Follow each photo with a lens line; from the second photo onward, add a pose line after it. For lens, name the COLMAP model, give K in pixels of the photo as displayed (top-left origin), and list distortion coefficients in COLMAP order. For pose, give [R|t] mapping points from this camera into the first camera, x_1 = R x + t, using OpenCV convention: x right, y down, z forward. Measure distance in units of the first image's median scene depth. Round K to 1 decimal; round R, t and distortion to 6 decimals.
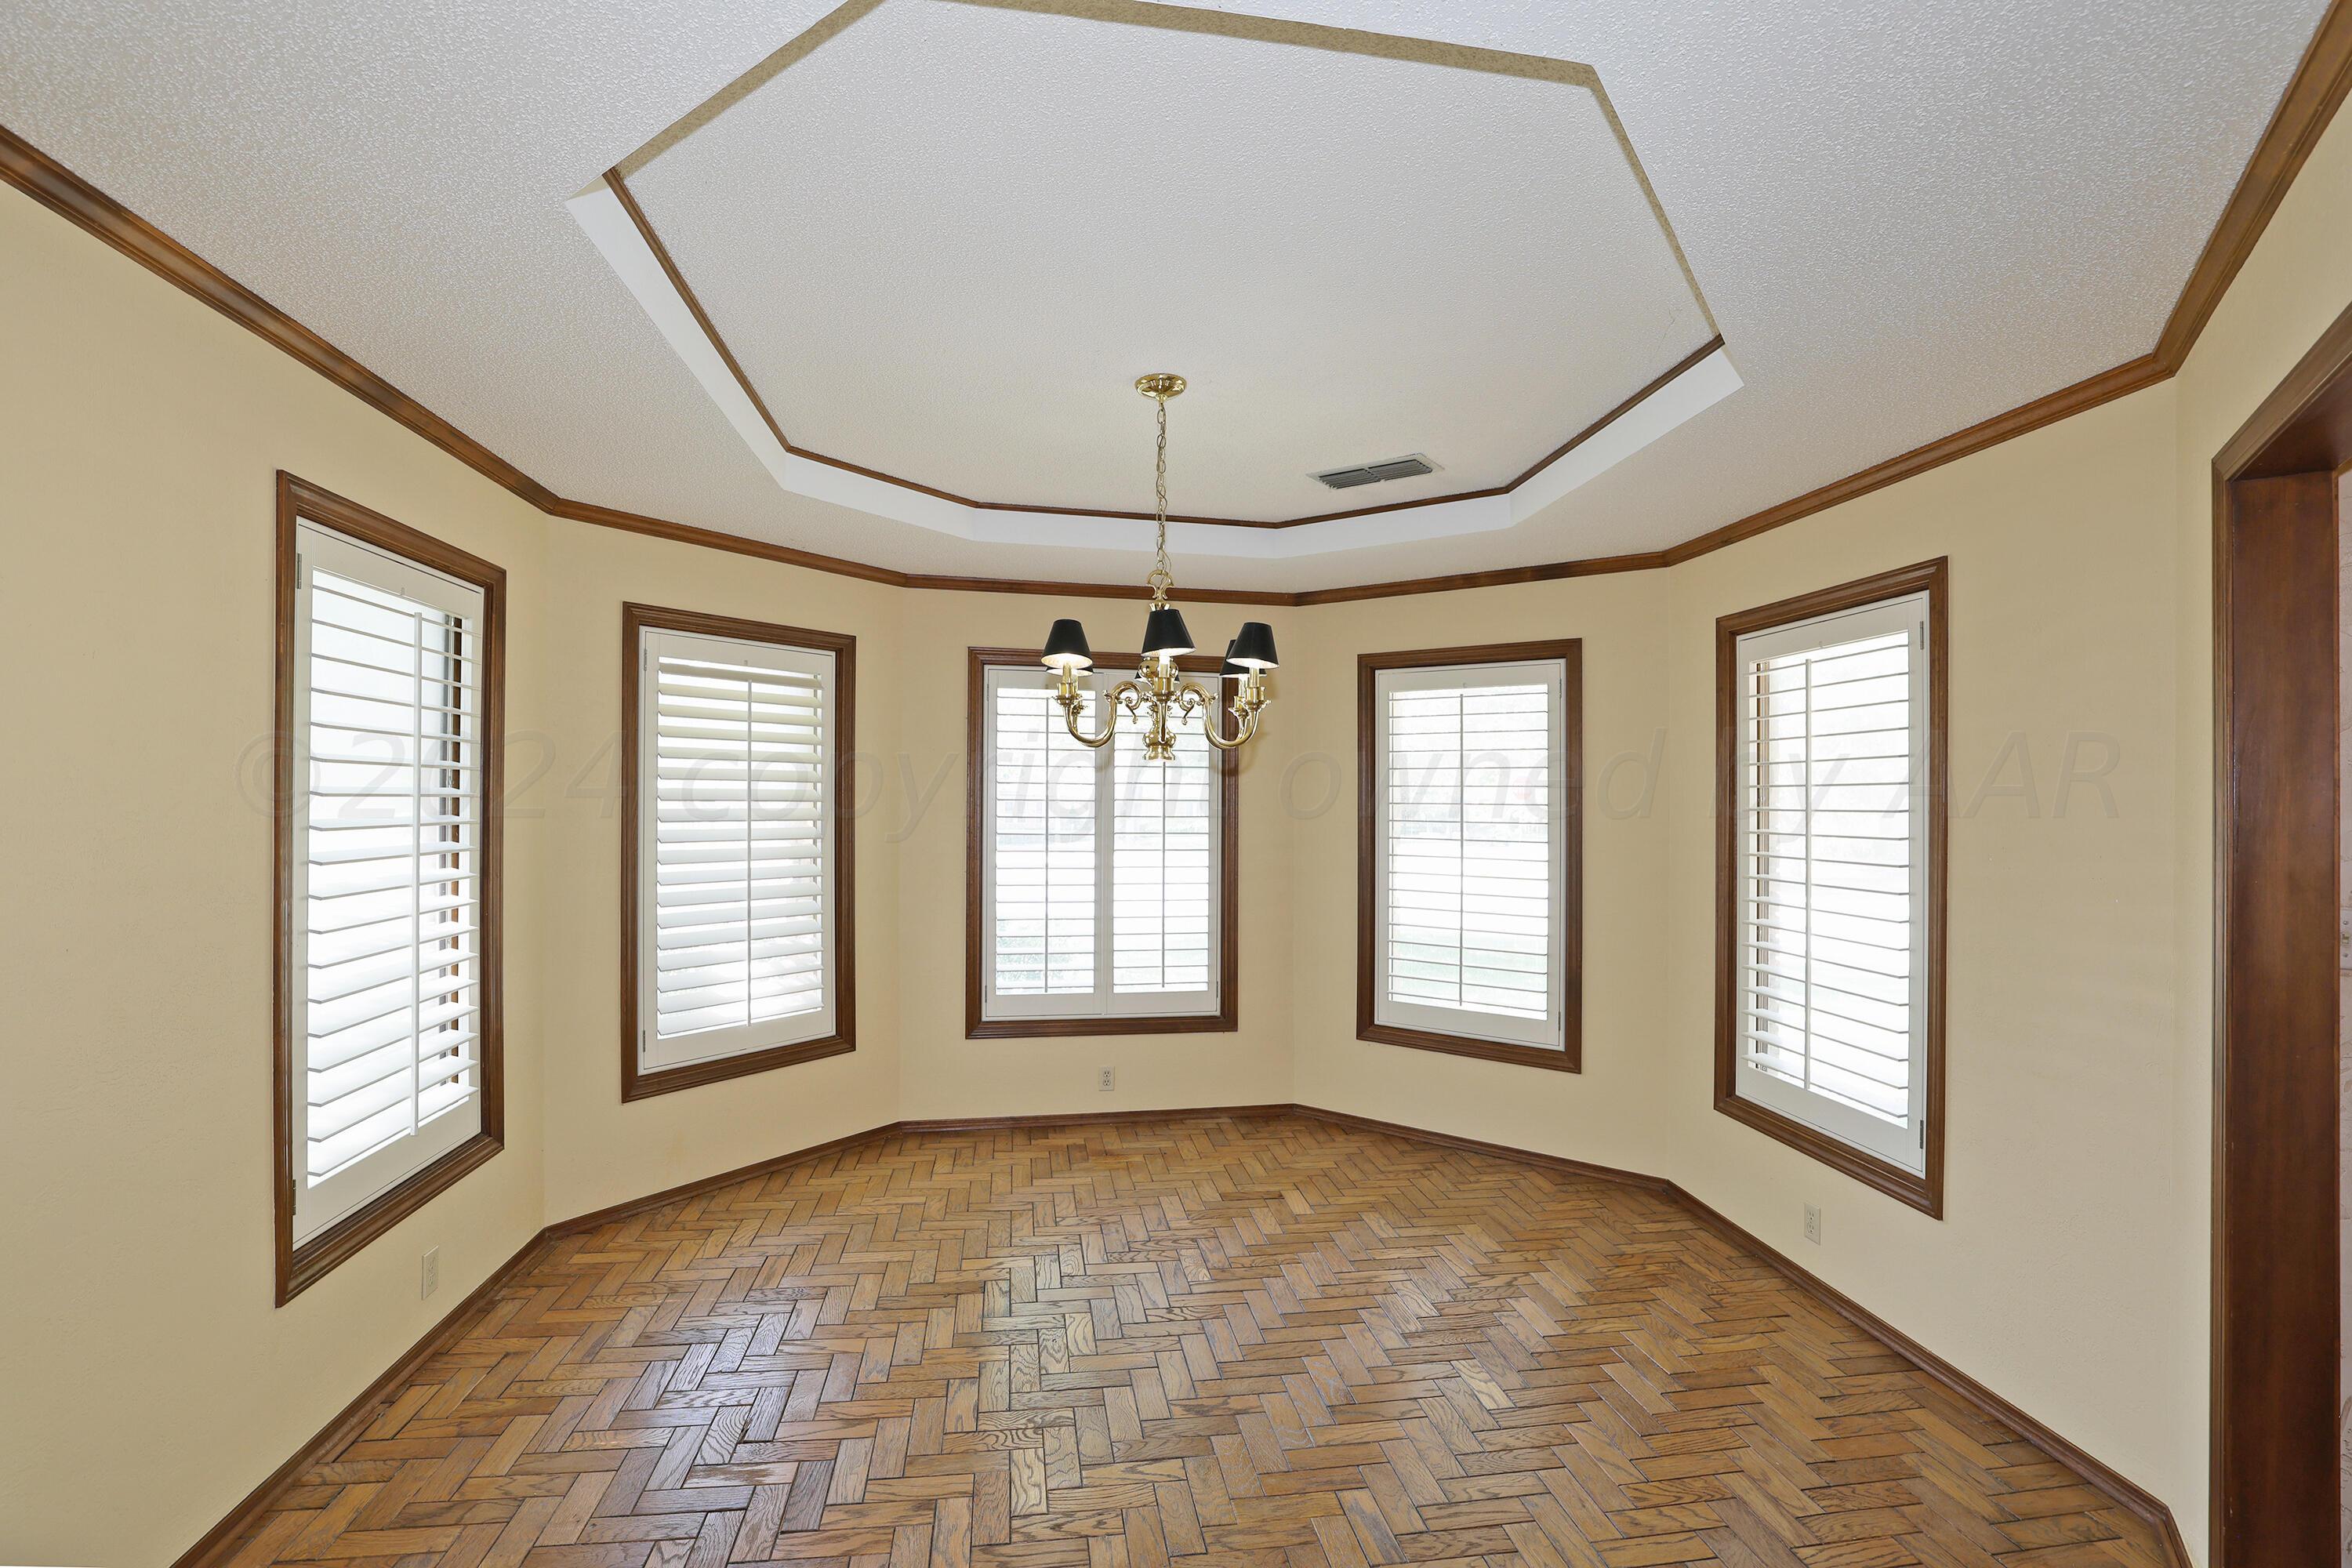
lens RADIAL K [[1087.6, 0, 1201.4], [0, 1087.6, 754.6], [0, 0, 1]] dist [-0.047400, 0.018629]
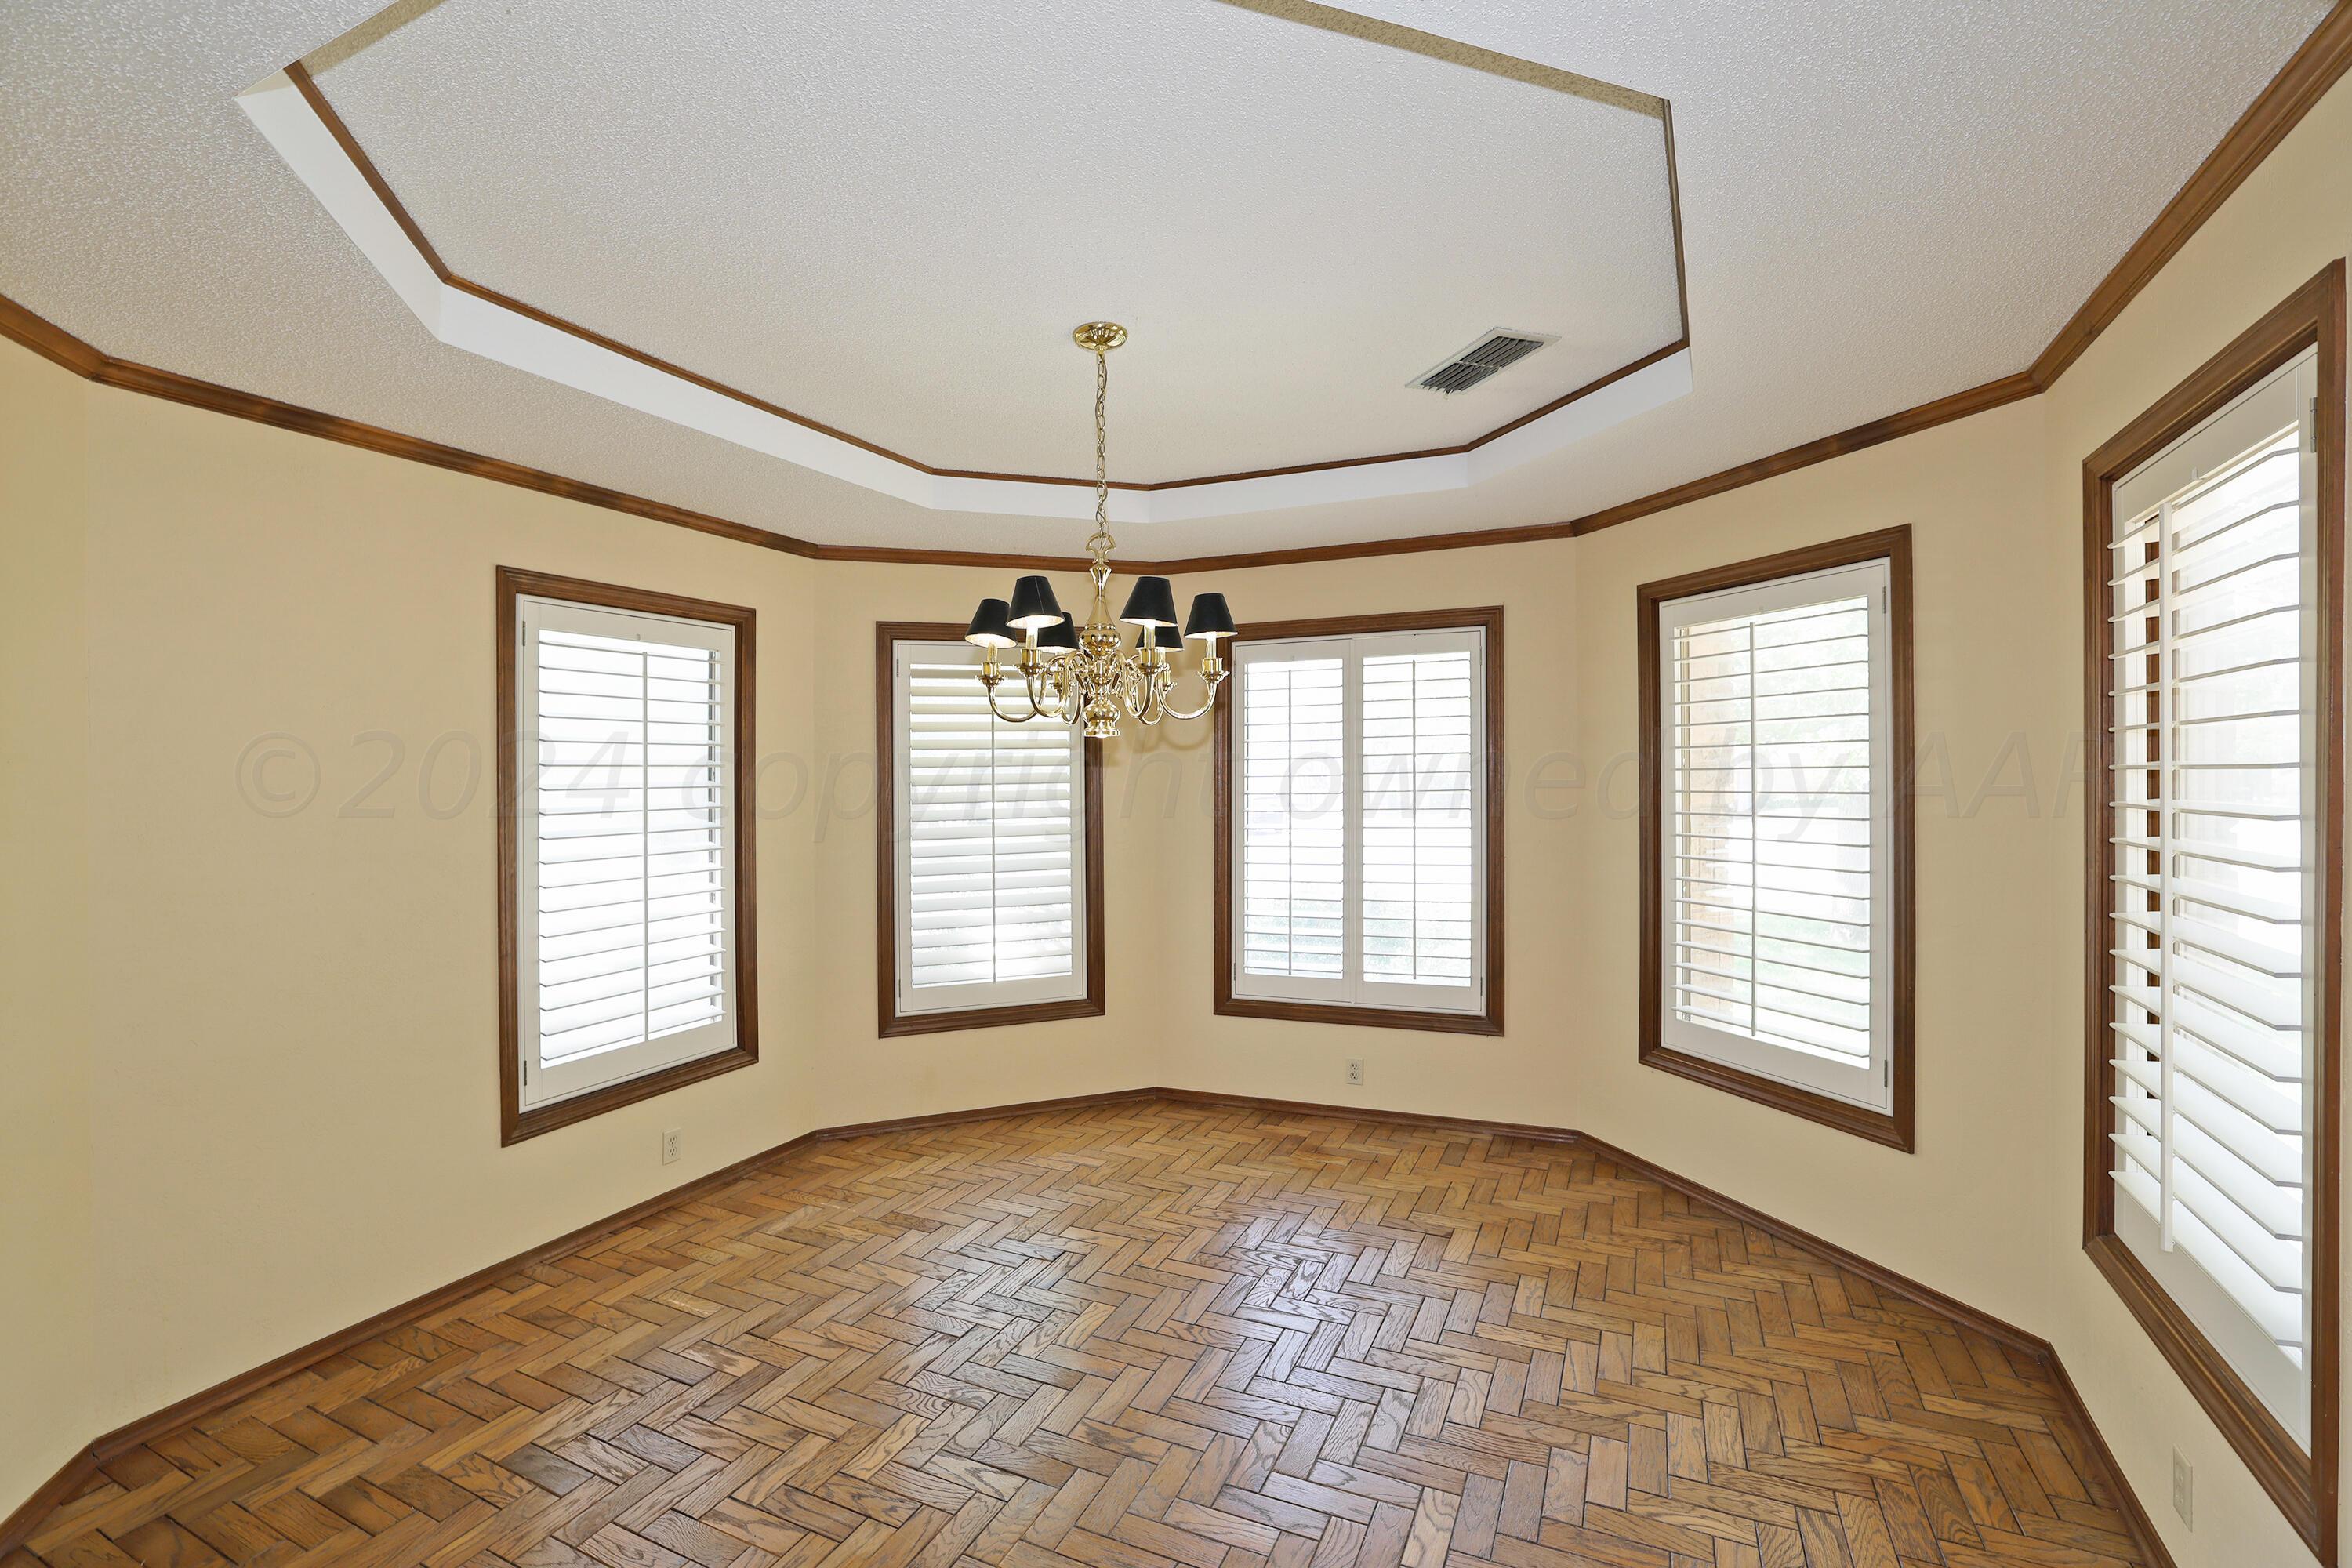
lens RADIAL K [[1063.6, 0, 1177.0], [0, 1063.6, 742.1], [0, 0, 1]] dist [-0.049661, 0.021628]
pose [[0.818085, -0.042022, -0.573560, 0.398445], [0.049464, 0.998772, -0.002622, 0.011635], [0.572966, -0.026226, 0.819160, 0.210739]]
